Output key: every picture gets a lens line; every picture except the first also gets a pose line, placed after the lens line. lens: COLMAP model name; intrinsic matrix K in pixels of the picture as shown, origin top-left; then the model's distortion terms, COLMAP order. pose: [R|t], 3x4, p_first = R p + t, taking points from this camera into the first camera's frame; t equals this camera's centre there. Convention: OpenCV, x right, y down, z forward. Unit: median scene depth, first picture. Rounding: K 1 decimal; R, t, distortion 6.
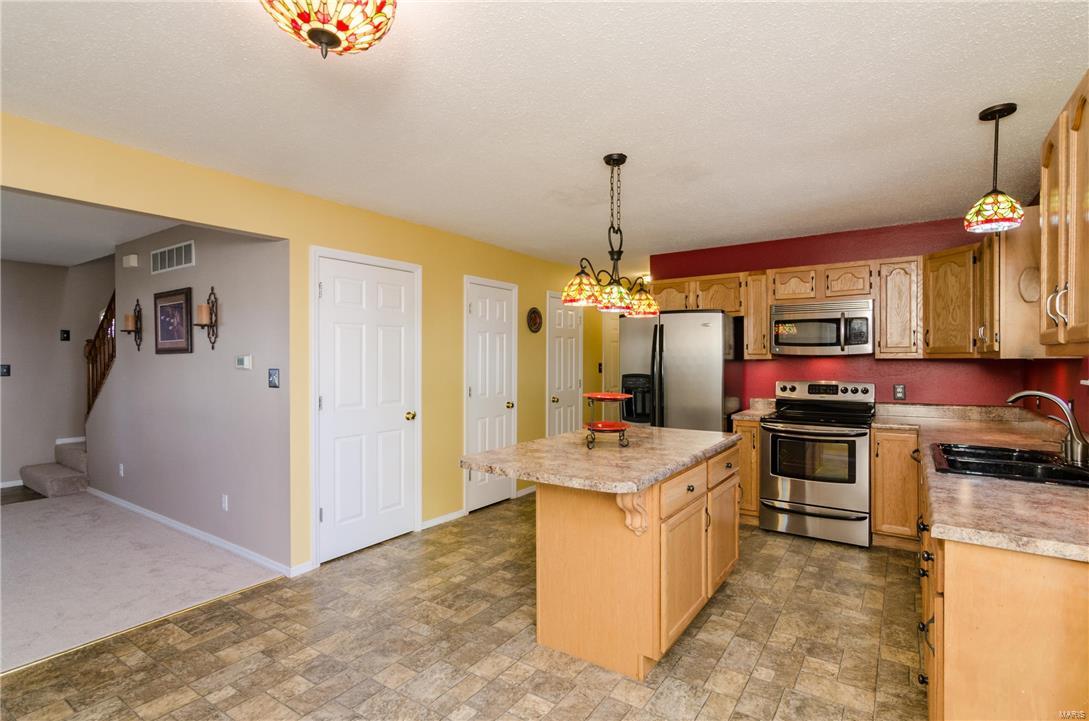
lens RADIAL K [[524.0, 0, 544.5], [0, 524.0, 360.5], [0, 0, 1]] dist [0.071221, 0.000172]
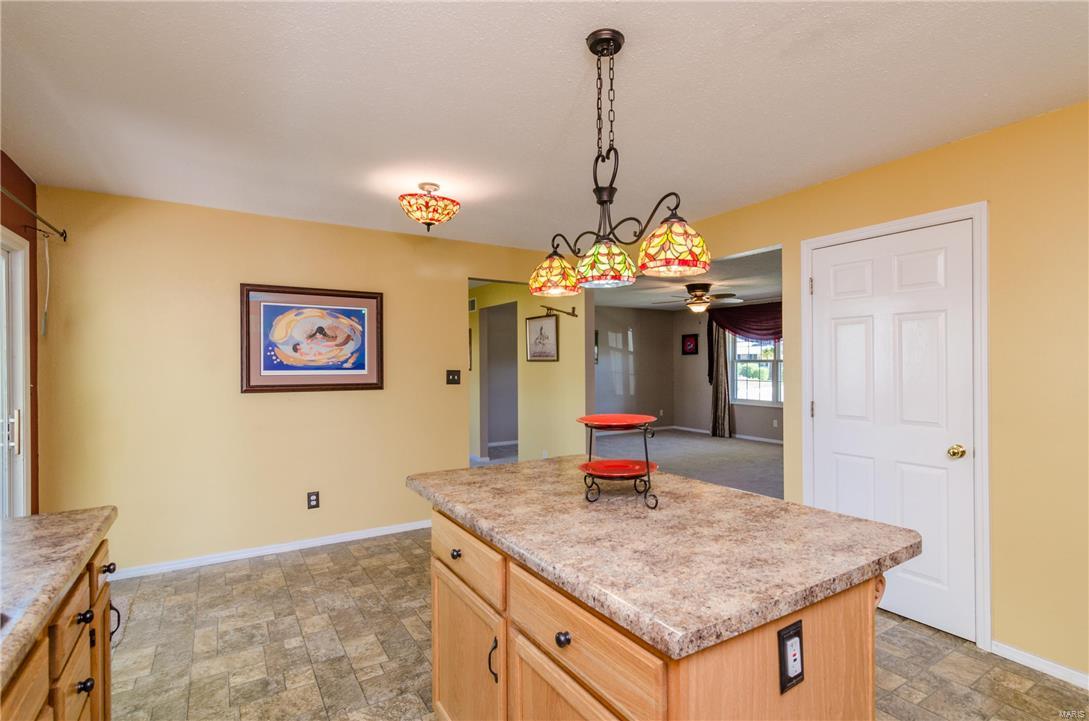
lens RADIAL K [[524.1, 0, 544.5], [0, 524.1, 360.5], [0, 0, 1]] dist [0.112484, -0.000261]
pose [[-0.405496, 0.010919, -0.914032, 0.835048], [0.012766, 0.999899, 0.006281, -0.005504], [0.914008, -0.009121, -0.405594, 1.317407]]
